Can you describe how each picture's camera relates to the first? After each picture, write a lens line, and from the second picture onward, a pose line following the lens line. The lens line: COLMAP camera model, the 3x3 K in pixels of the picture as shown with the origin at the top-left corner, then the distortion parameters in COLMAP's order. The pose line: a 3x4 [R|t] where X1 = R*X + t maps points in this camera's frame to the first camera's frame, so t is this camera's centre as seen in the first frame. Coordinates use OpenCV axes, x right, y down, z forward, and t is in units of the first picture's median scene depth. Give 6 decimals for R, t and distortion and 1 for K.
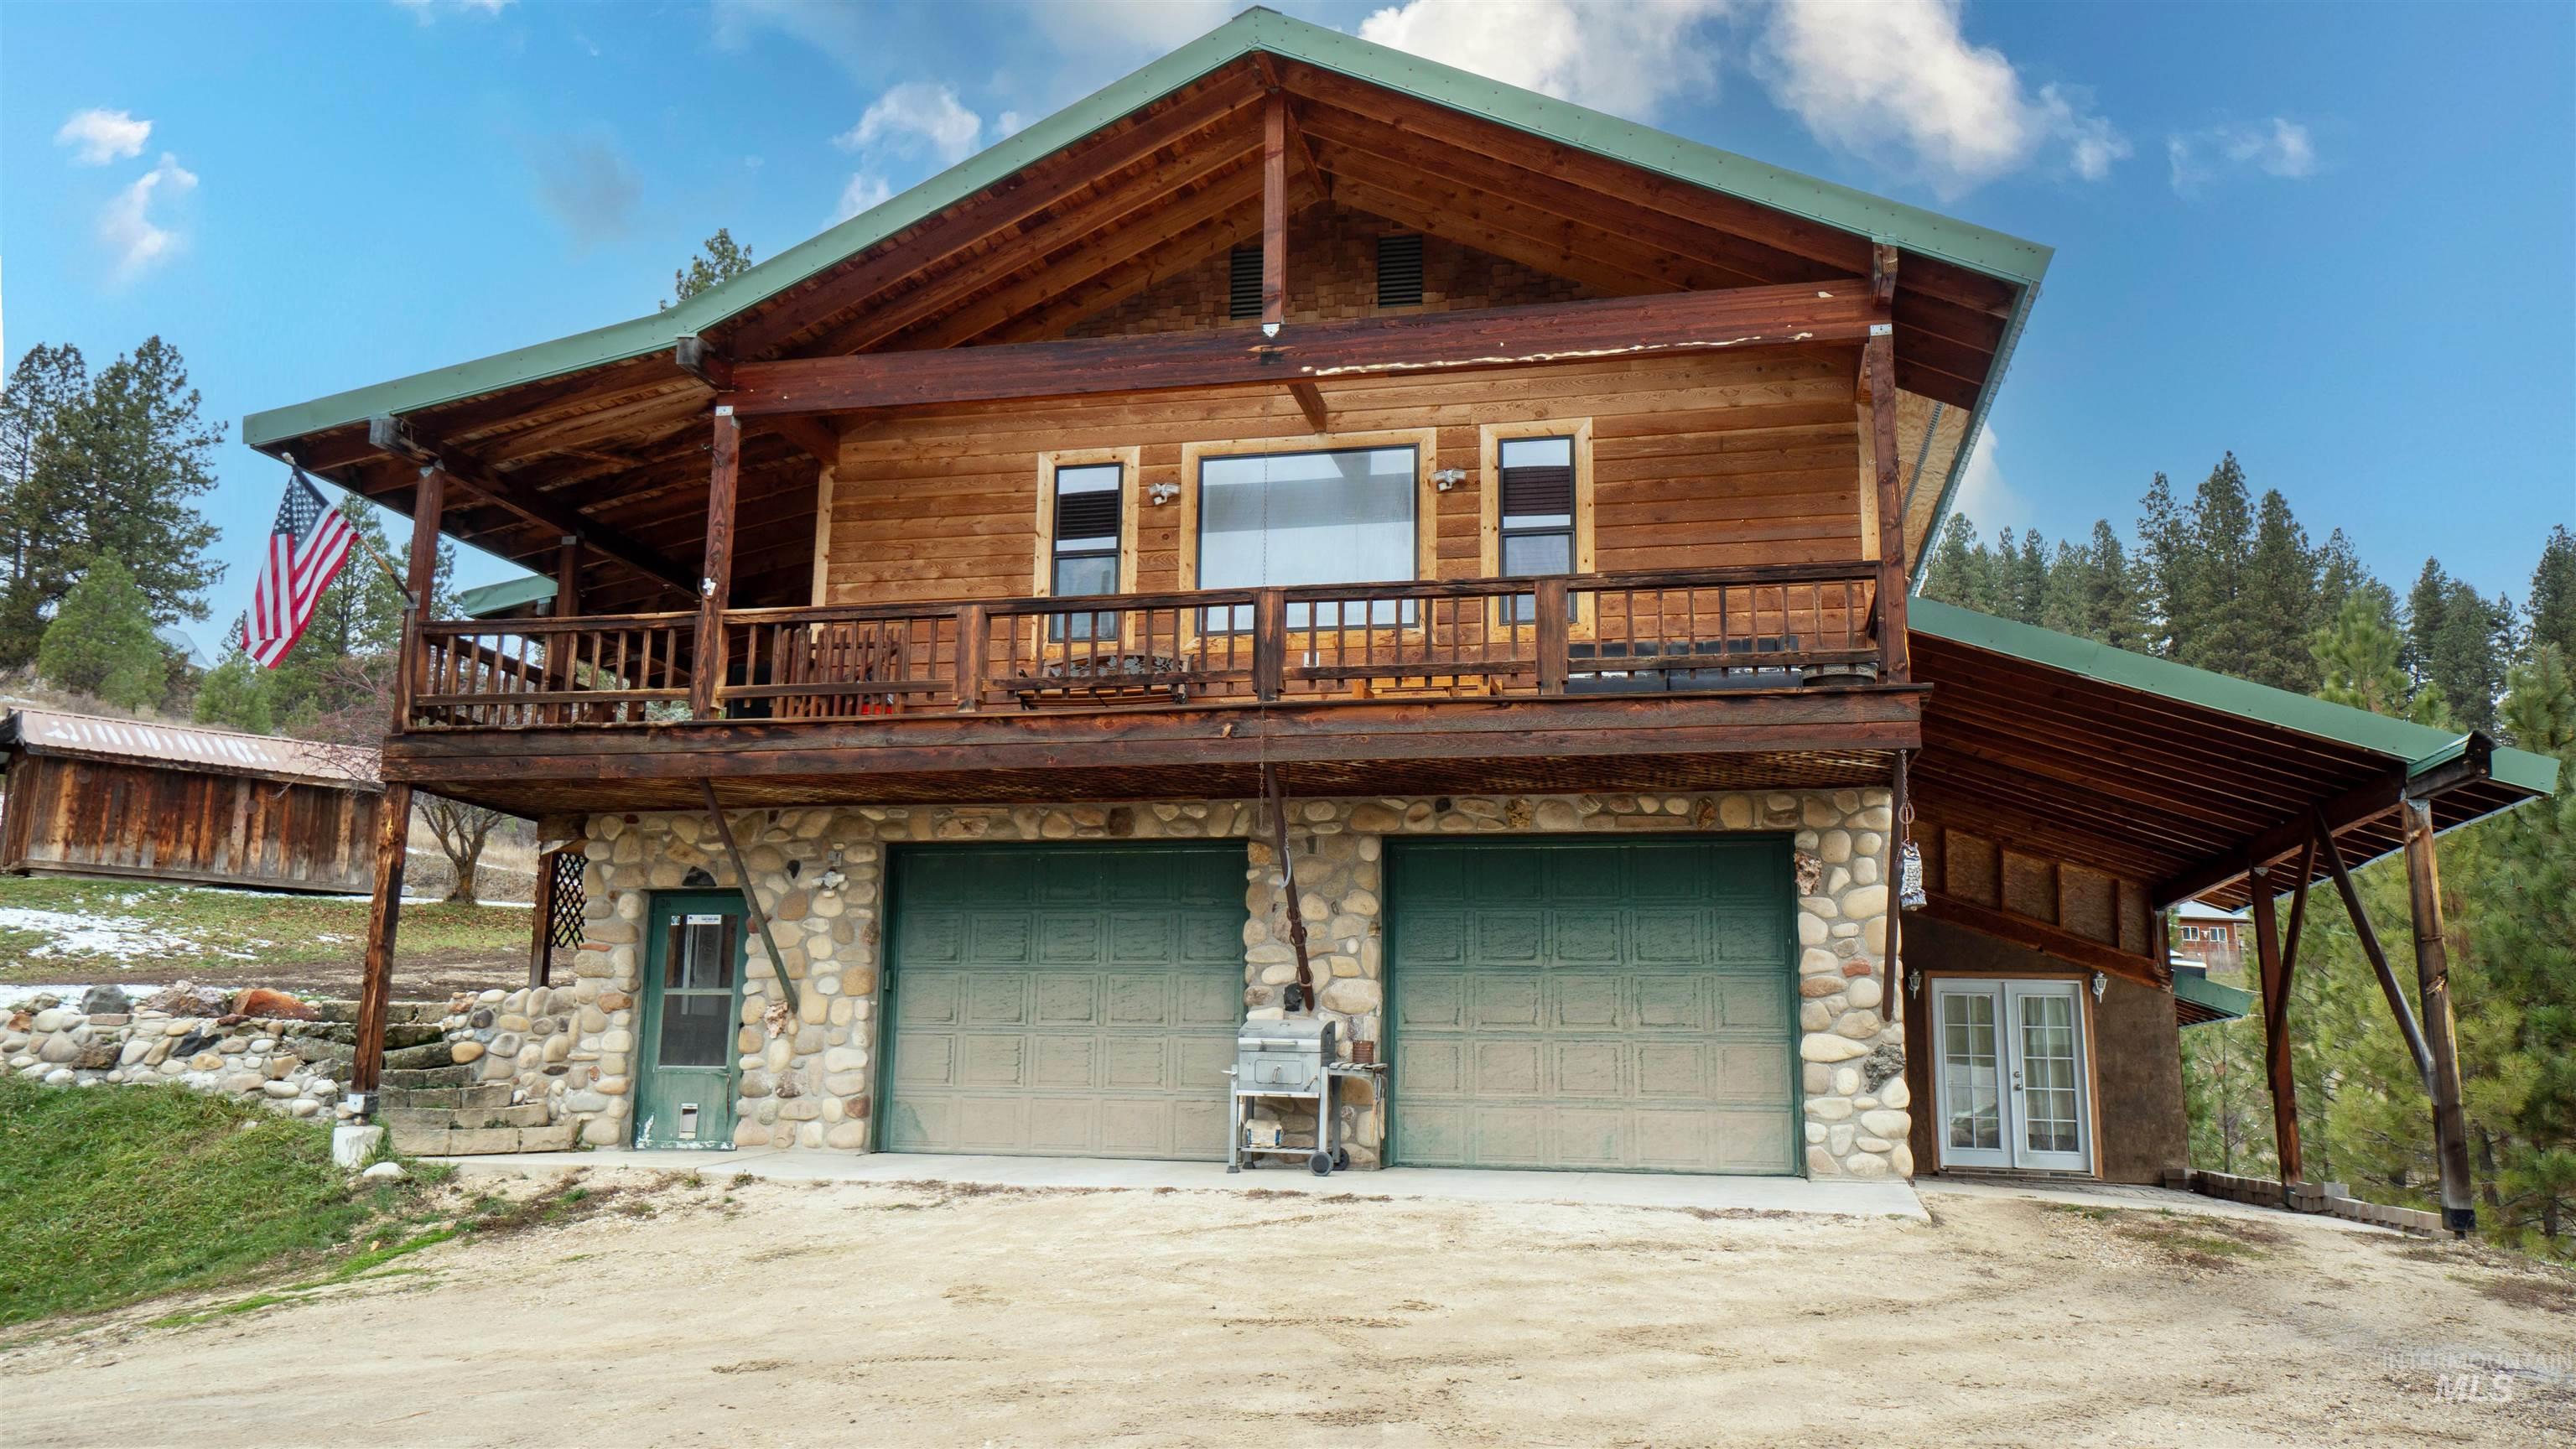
lens RADIAL K [[1917.0, 0, 1288.0], [0, 1917.0, 724.5], [0, 0, 1]] dist [0.022490, 0.009818]
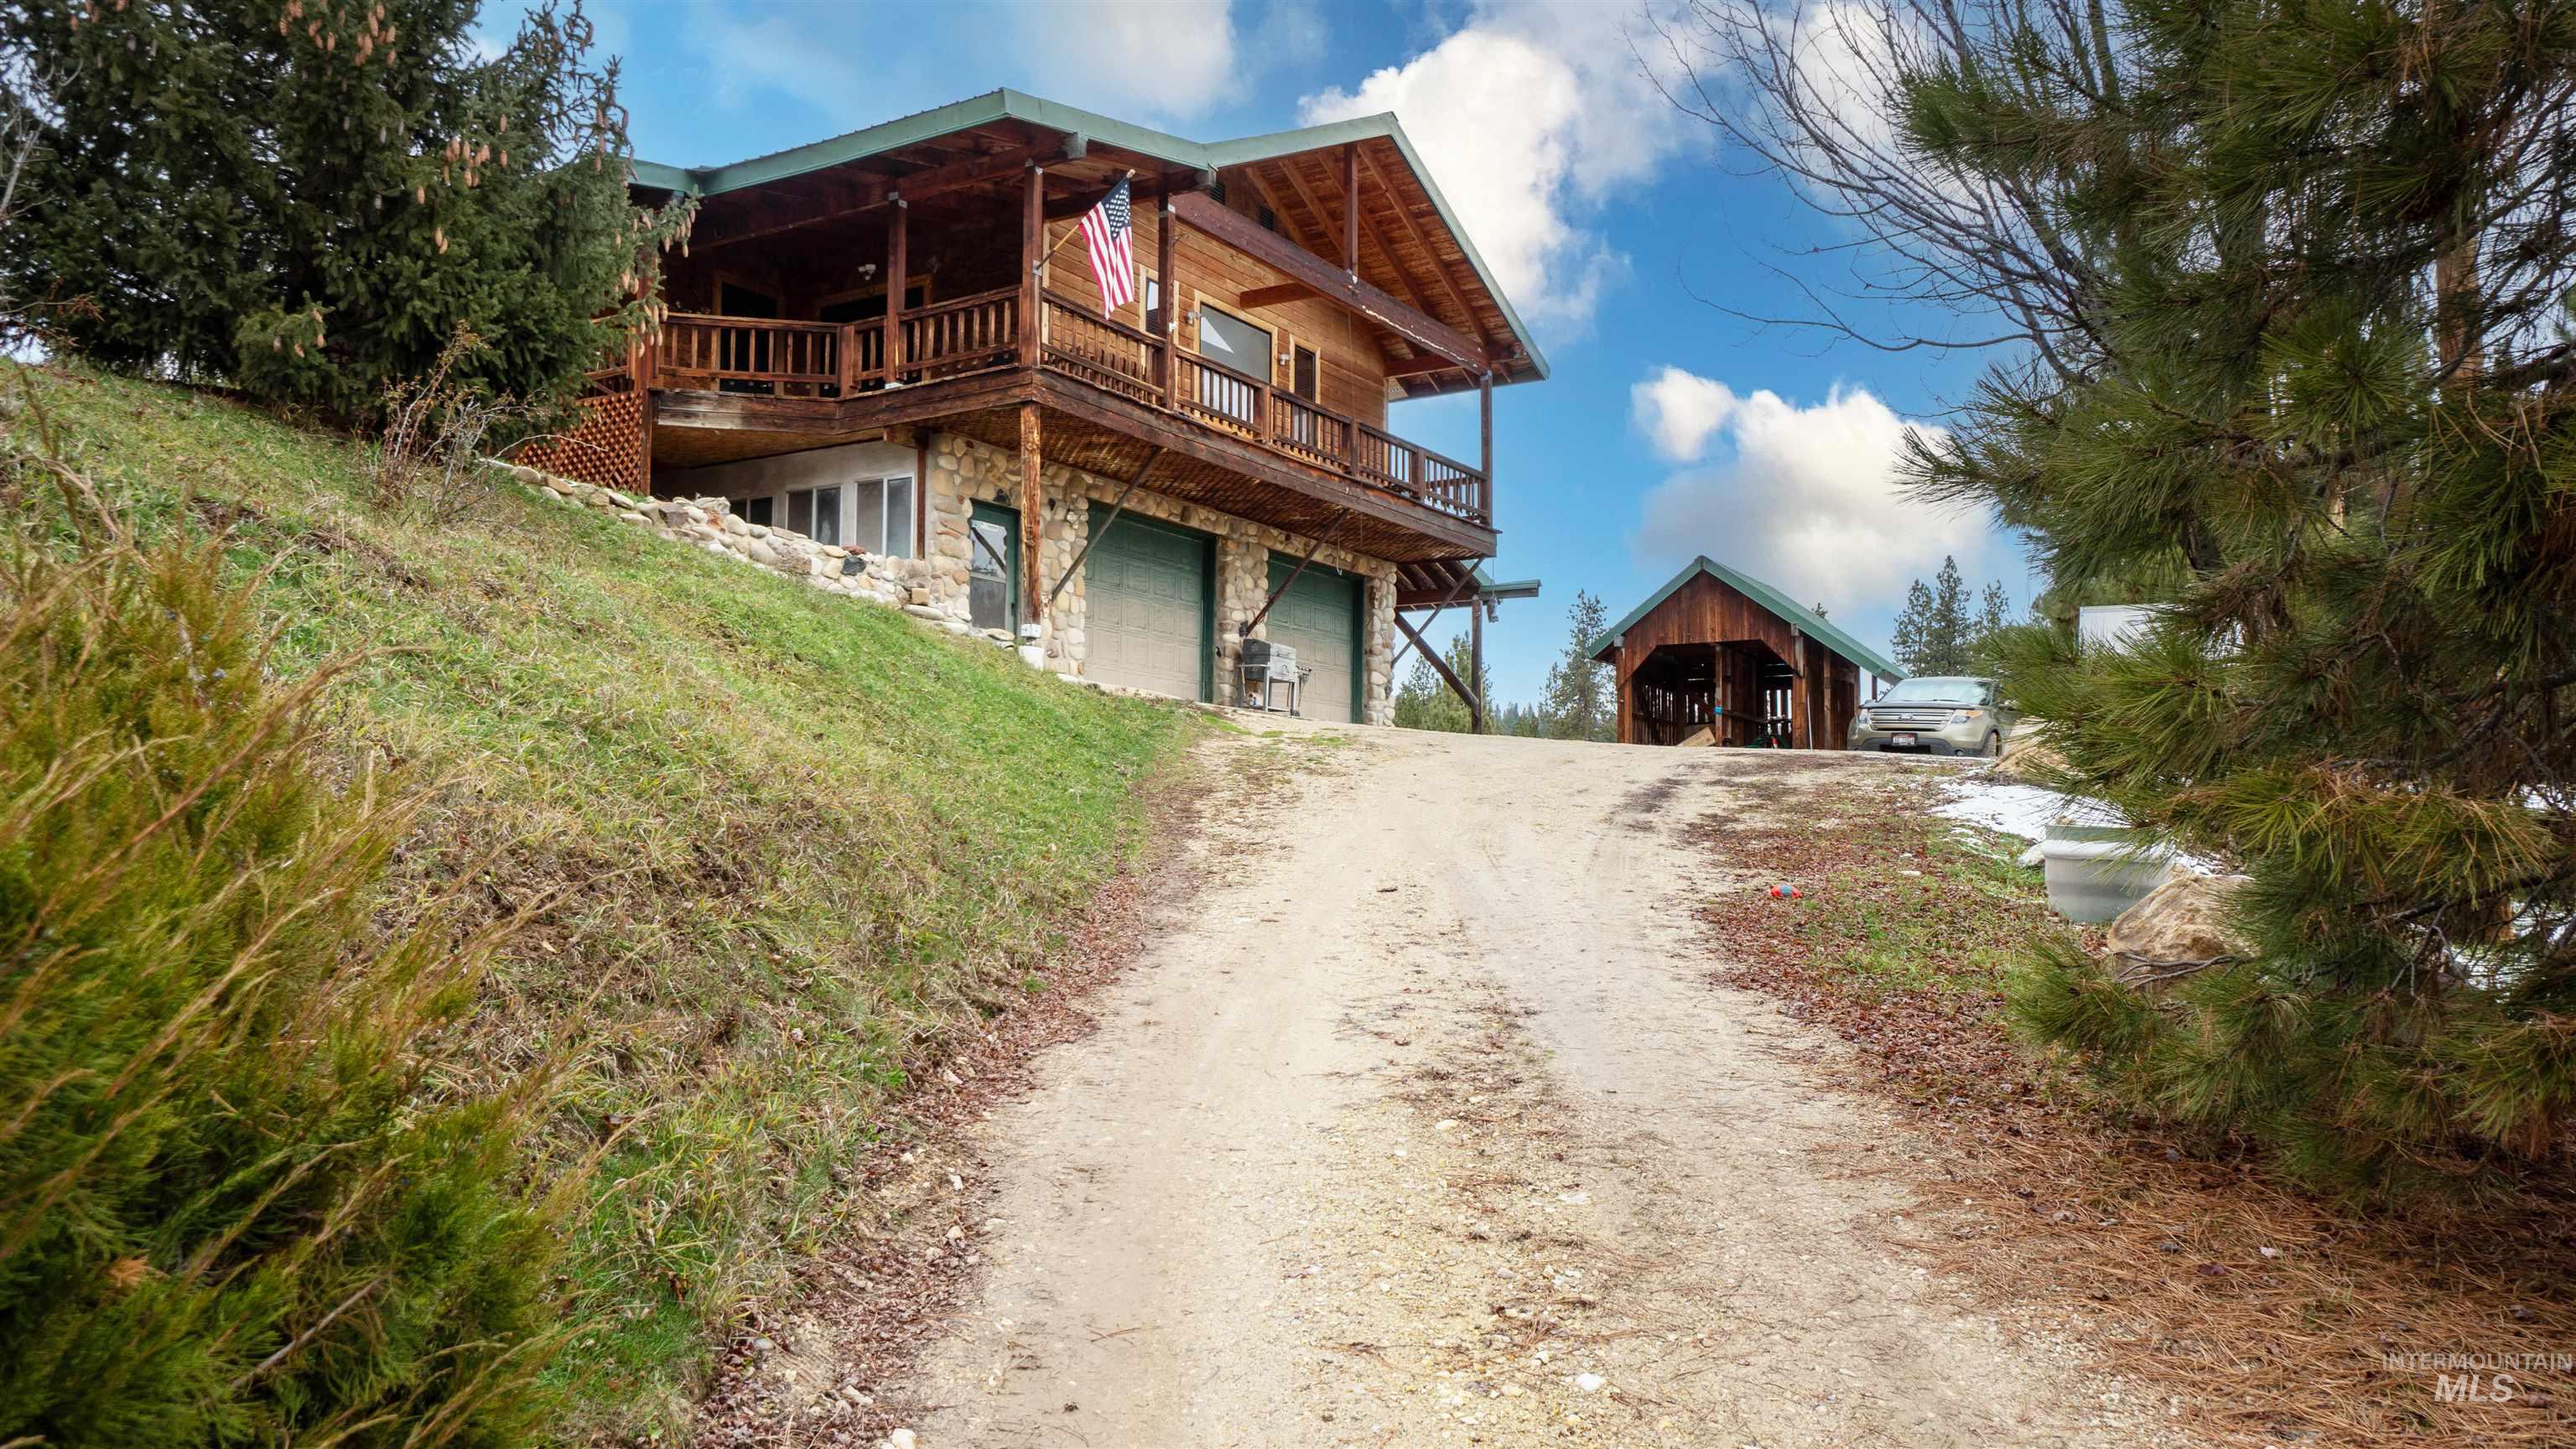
lens RADIAL K [[1917.0, 0, 1288.0], [0, 1917.0, 724.5], [0, 0, 1]] dist [0.022490, 0.009818]
pose [[0.324691, 0.061138, 0.943842, -1.695414], [-0.181174, 0.983450, -0.001377, 0.226423], [-0.928306, -0.170553, 0.330394, 0.346936]]
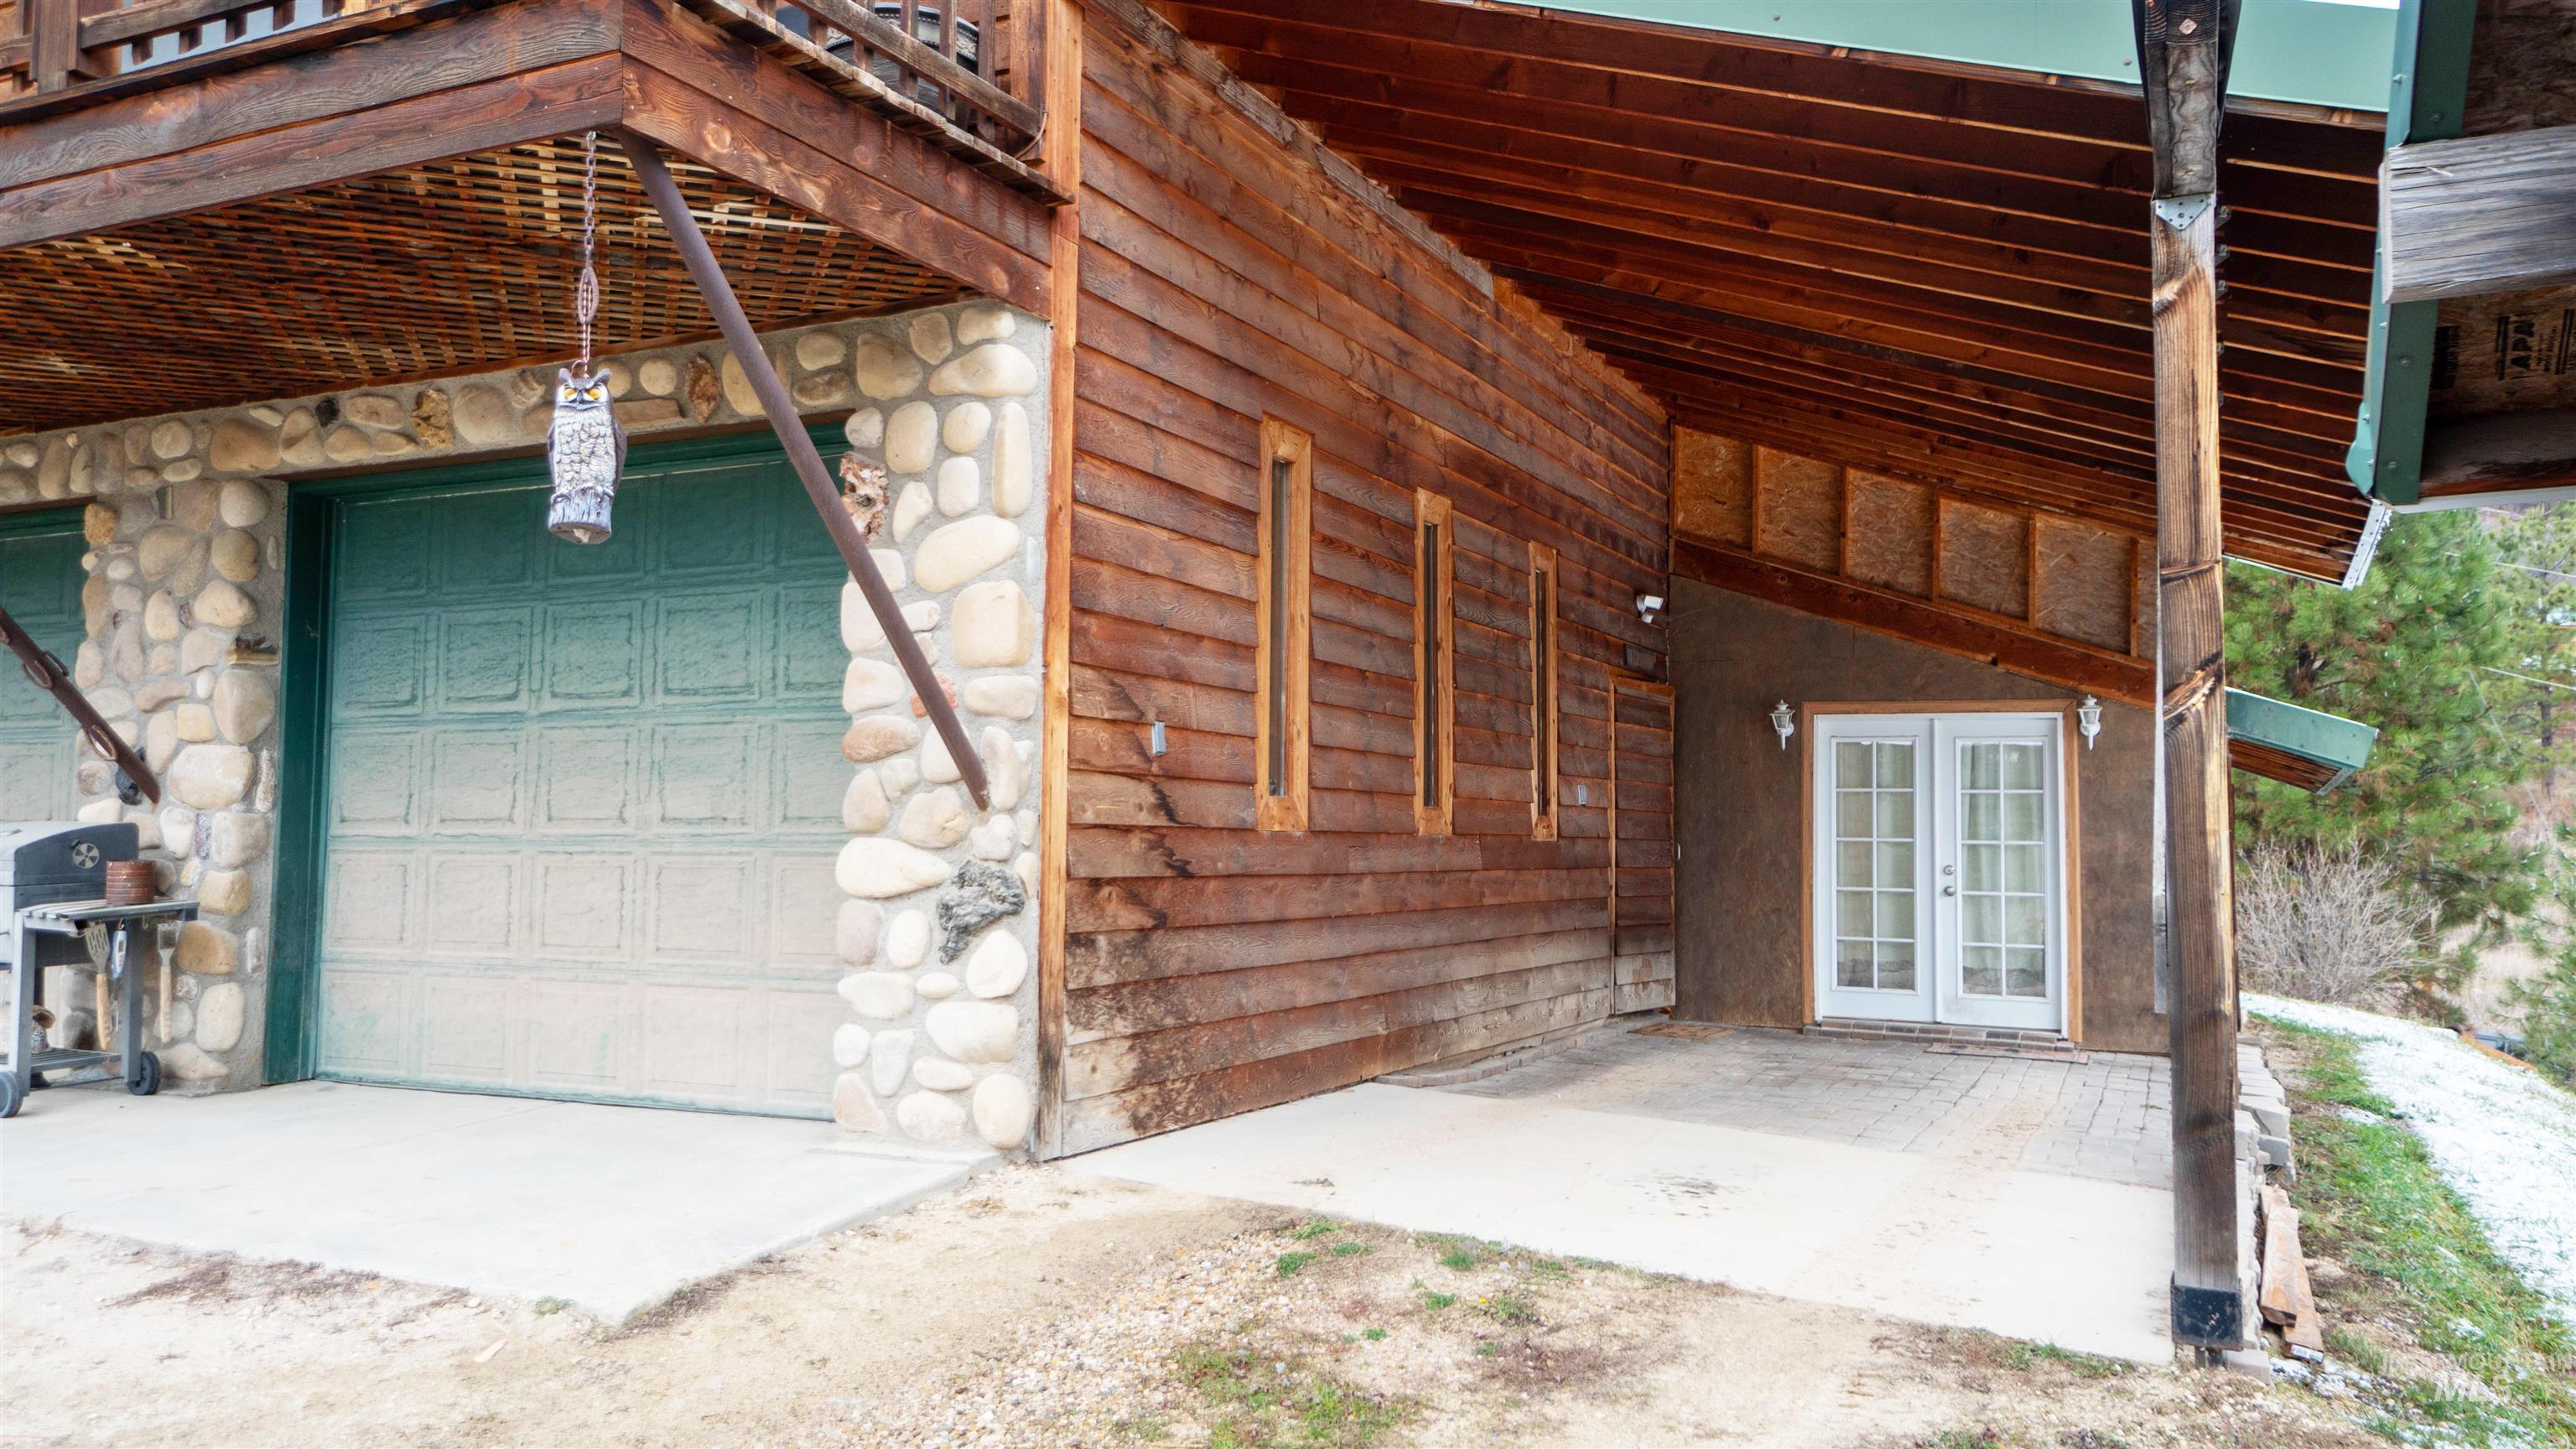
lens RADIAL K [[1917.0, 0, 1288.0], [0, 1917.0, 724.5], [0, 0, 1]] dist [0.022490, 0.009818]
pose [[0.972104, -0.024581, -0.233259, 0.459240], [0.053201, 0.991681, 0.117211, 0.079172], [0.228437, -0.126351, 0.965325, 0.541908]]
